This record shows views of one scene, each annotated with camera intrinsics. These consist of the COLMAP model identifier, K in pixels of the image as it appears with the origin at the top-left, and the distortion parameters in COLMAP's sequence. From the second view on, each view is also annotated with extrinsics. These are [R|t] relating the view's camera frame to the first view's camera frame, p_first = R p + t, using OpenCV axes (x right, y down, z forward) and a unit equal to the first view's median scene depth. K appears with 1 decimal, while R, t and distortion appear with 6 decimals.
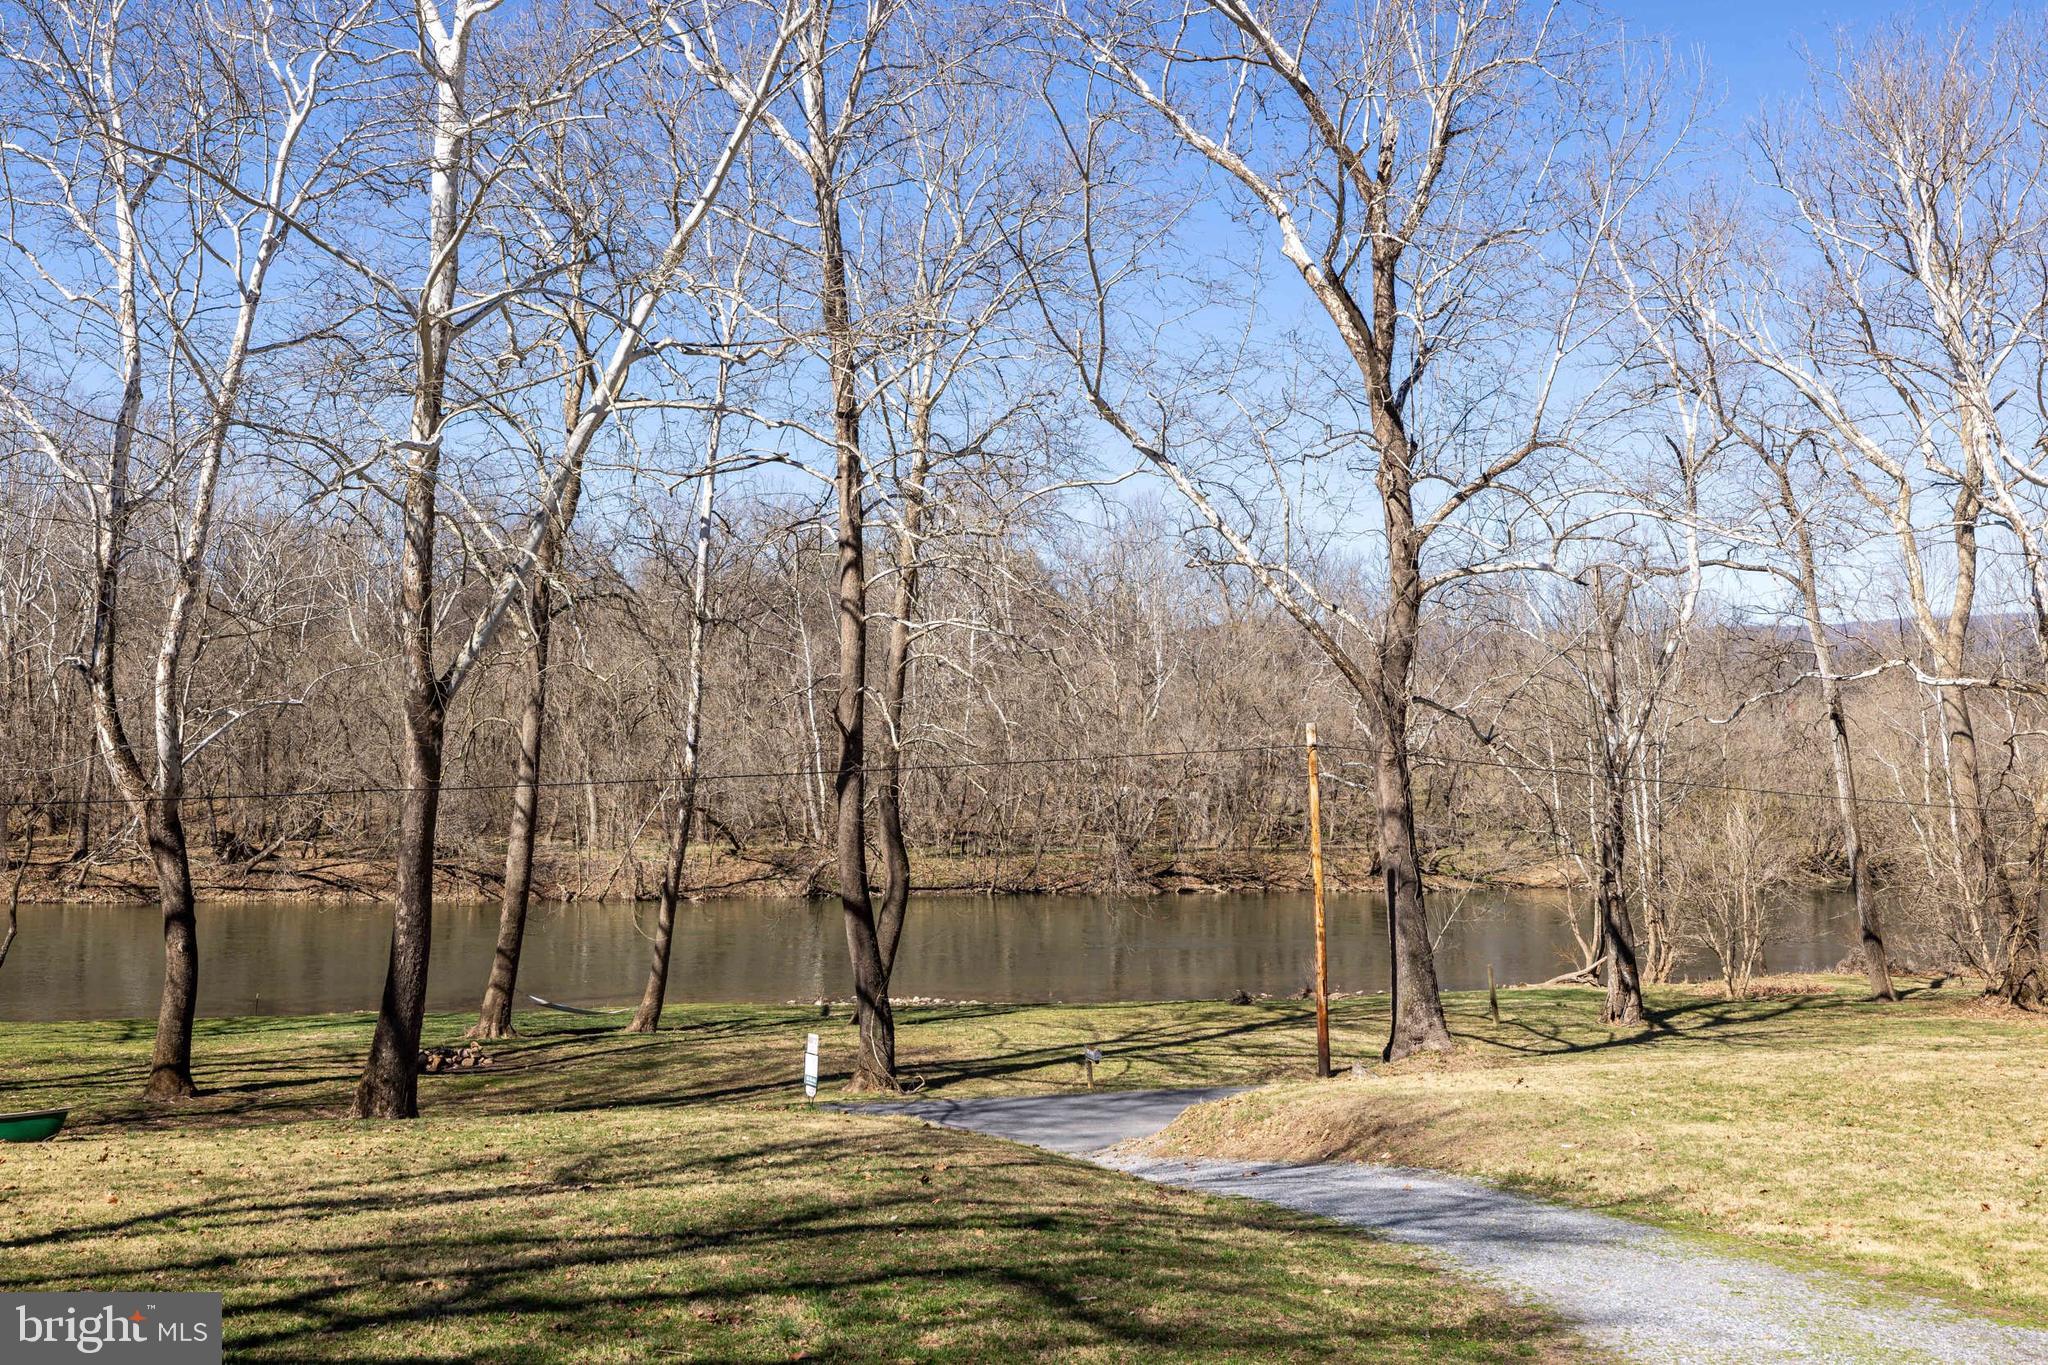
lens RADIAL K [[1945.9, 0, 1024.0], [0, 1945.9, 682.5], [0, 0, 1]] dist [0.023054, 0.003652]
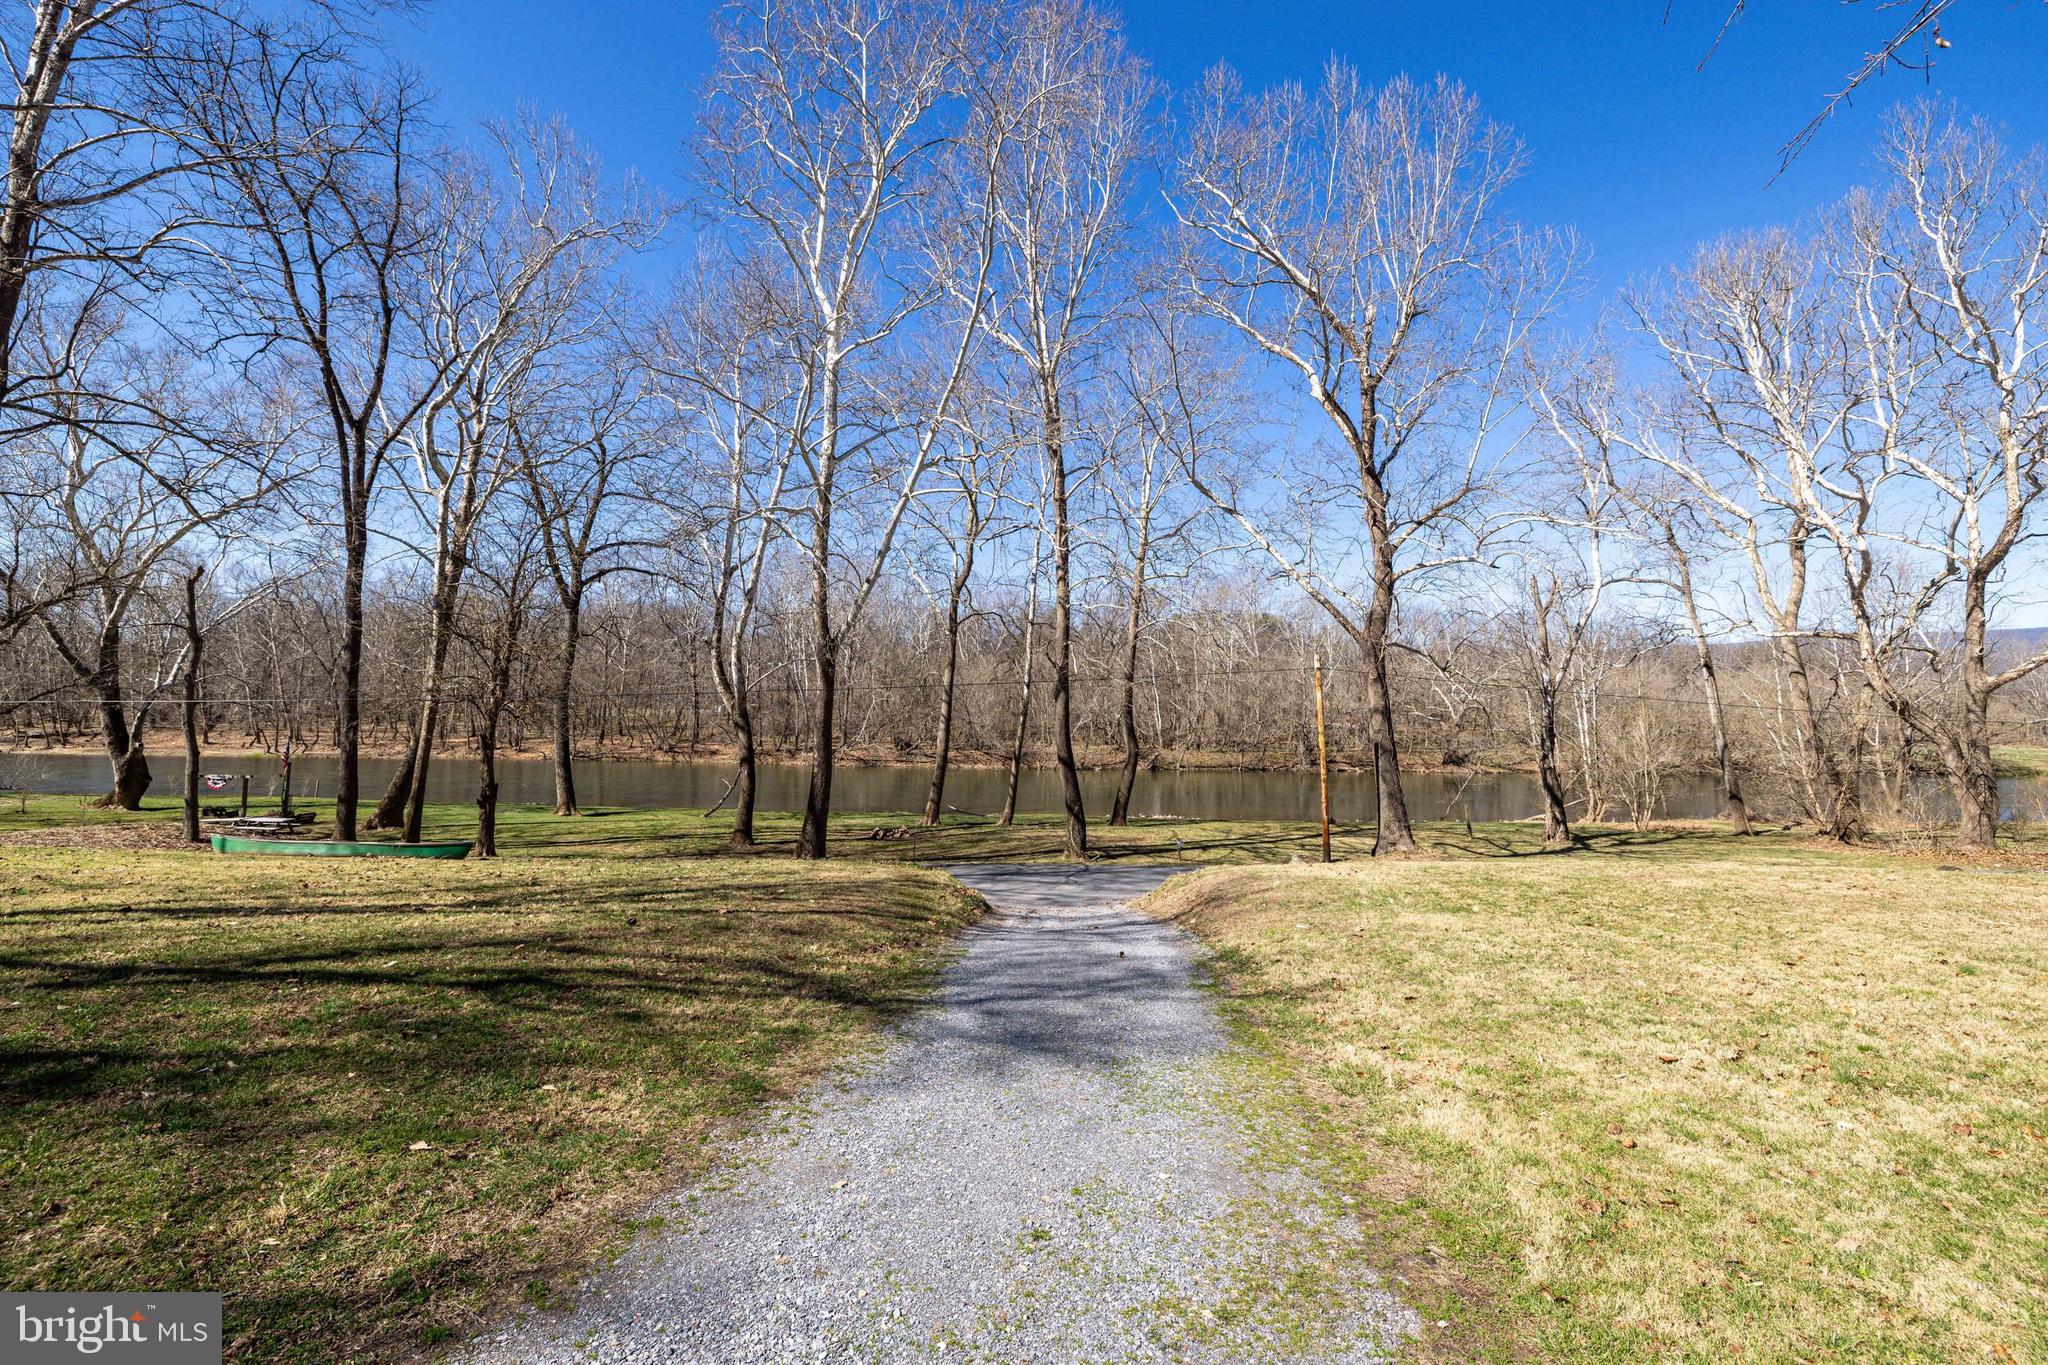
lens RADIAL K [[847.6, 0, 1031.2], [0, 847.6, 672.0], [0, 0, 1]] dist [0.011531, 0.000151]
pose [[0.956213, -0.016991, -0.292178, 0.096495], [0.013794, 0.999820, -0.012998, 0.031886], [0.292346, 0.008398, 0.956276, 0.165541]]
